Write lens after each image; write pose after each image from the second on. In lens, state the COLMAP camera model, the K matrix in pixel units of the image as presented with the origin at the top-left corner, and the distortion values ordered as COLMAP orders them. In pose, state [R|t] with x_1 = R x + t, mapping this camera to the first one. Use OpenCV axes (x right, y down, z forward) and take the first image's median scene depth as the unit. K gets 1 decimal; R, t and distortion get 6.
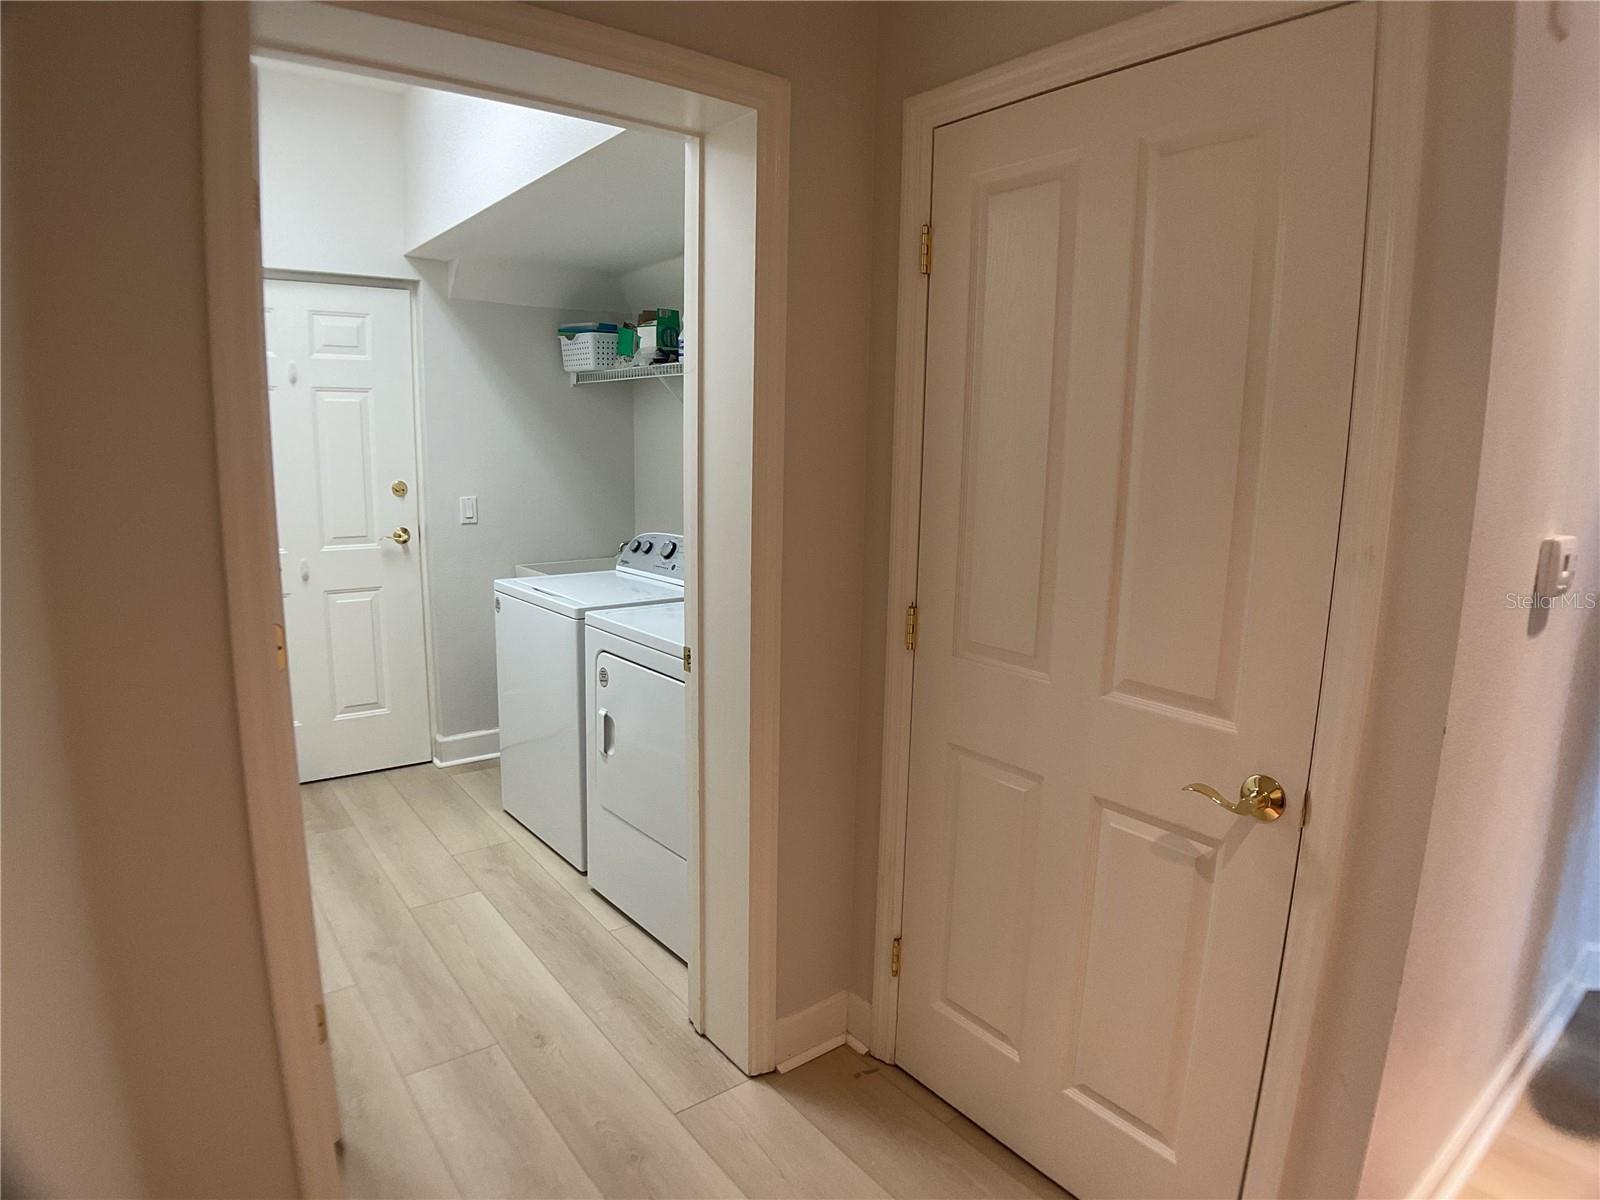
lens RADIAL K [[918.1, 0, 783.0], [0, 918.1, 598.1], [0, 0, 1]] dist [-0.067940, -0.014947]
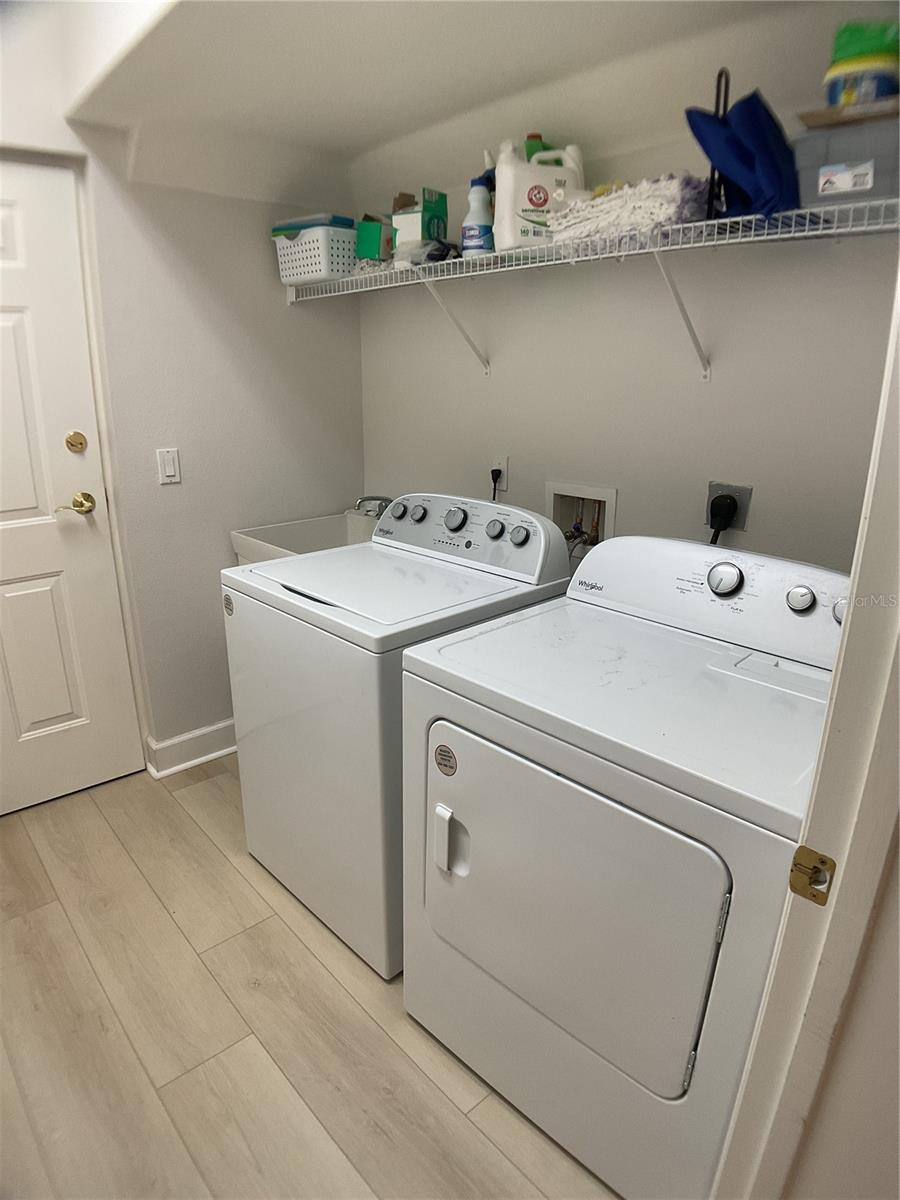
lens RADIAL K [[688.6, 0, 448.3], [0, 688.6, 585.9], [0, 0, 1]] dist [-0.067940, -0.014947]
pose [[0.995688, -0.037424, 0.084884, -0.169257], [0.026787, 0.992026, 0.123157, -0.063844], [-0.088816, -0.120353, 0.988750, 0.411987]]
